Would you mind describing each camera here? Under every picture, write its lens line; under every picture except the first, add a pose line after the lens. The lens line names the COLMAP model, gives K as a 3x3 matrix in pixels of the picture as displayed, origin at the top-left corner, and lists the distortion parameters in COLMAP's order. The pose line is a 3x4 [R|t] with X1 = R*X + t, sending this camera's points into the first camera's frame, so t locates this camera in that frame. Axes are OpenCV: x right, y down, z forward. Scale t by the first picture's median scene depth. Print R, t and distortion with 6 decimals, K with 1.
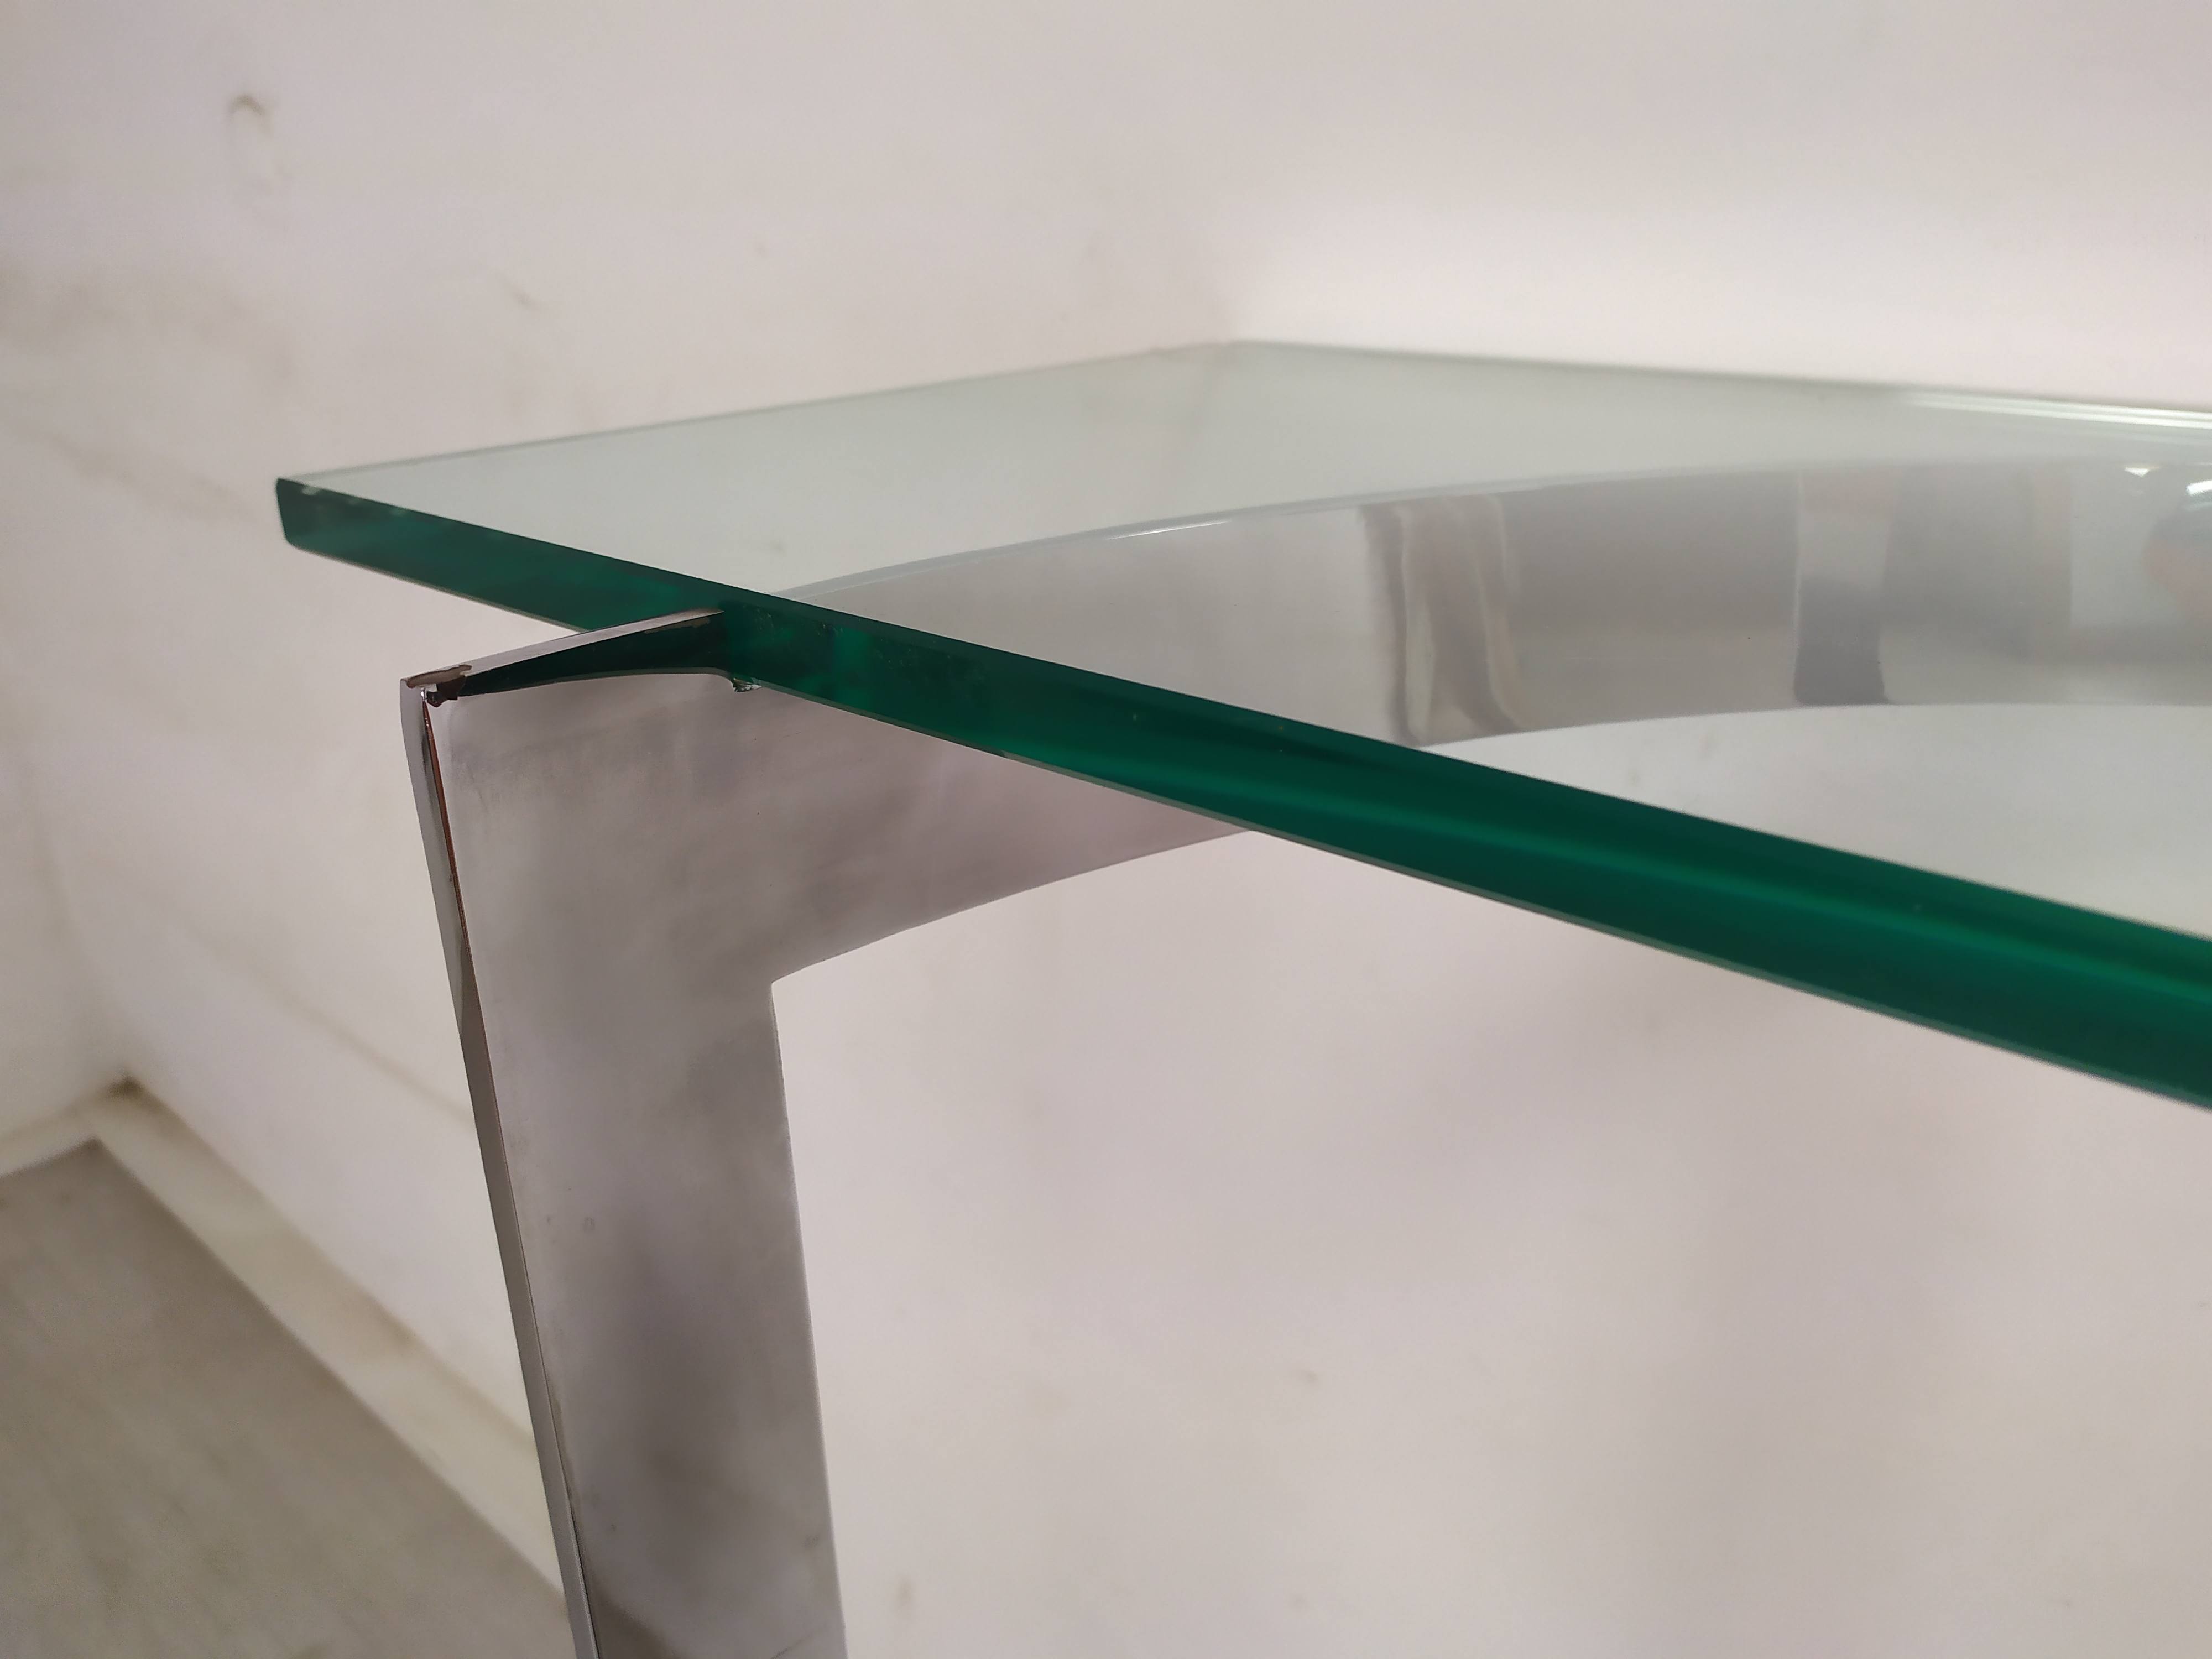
lens RADIAL K [[1683.3, 0, 1109.2], [0, 1683.3, 835.5], [0, 0, 1]] dist [0.009360, -0.006859]
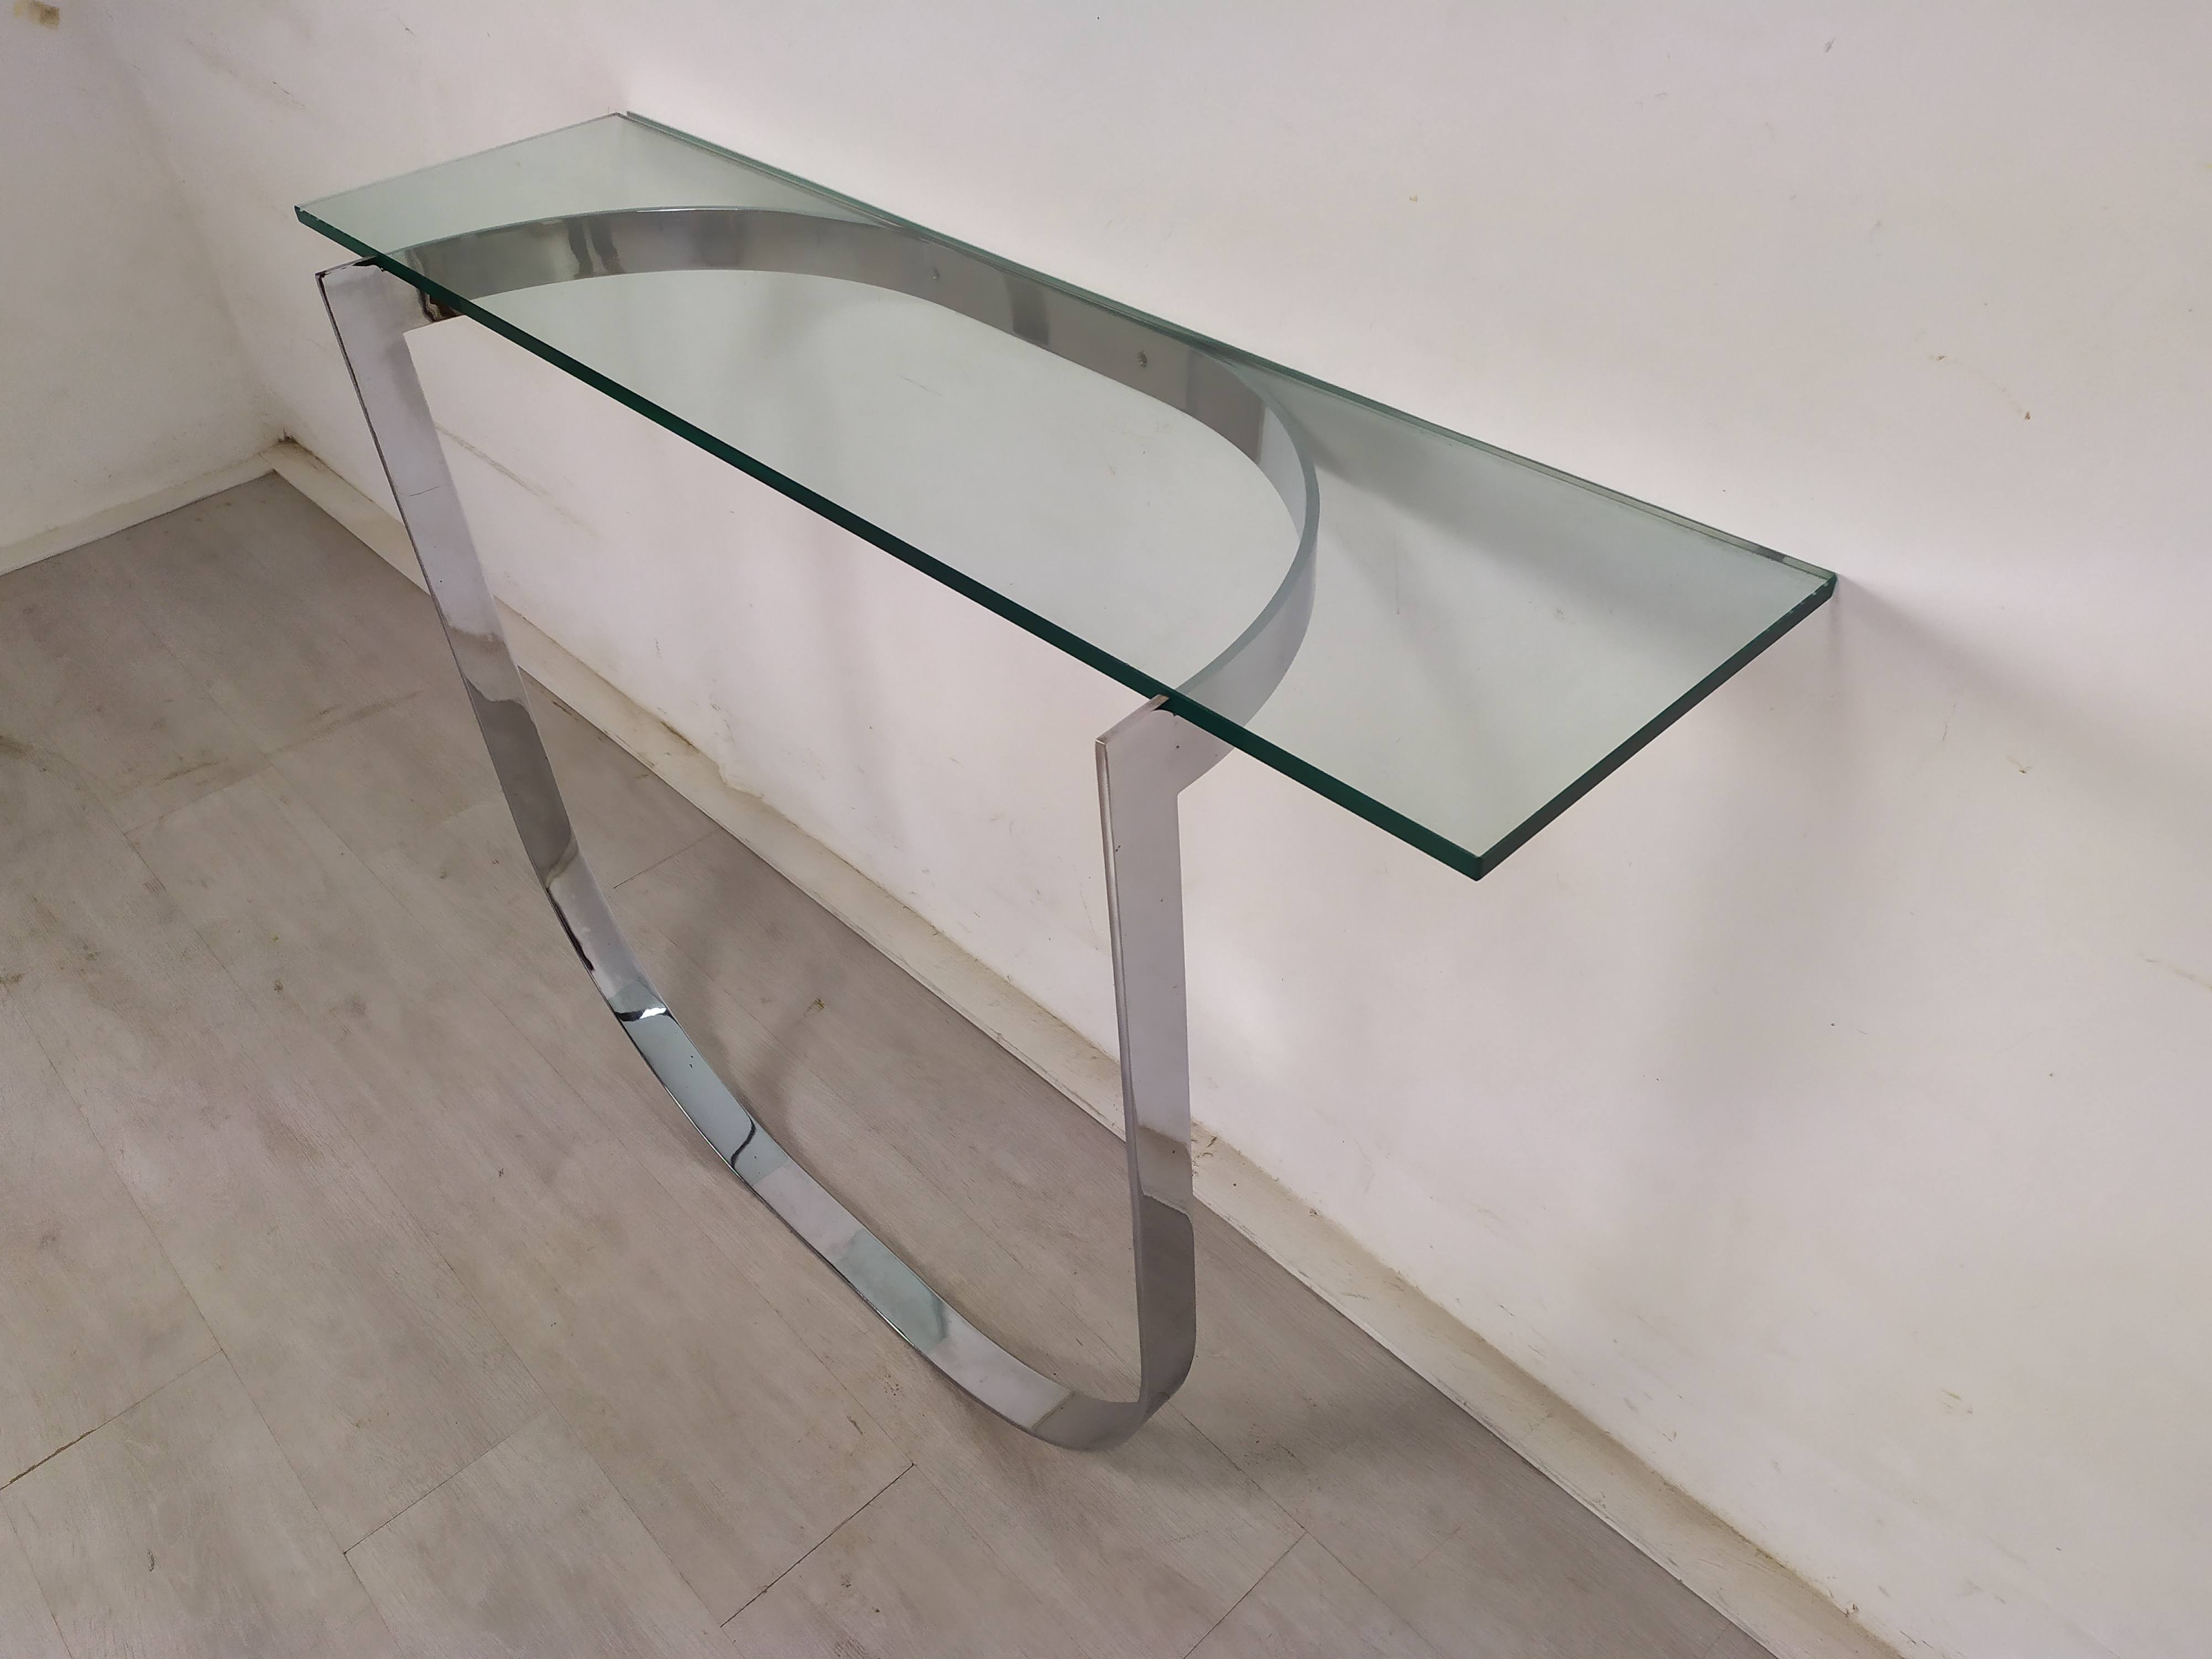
lens RADIAL K [[1656.7, 0, 1099.6], [0, 1656.7, 811.0], [0, 0, 1]] dist [-0.002823, -0.001614]
pose [[0.996968, 0.025268, -0.073599, 0.376463], [-0.000759, 0.948924, 0.315505, -0.019852], [0.077812, -0.314492, 0.946066, -0.649928]]
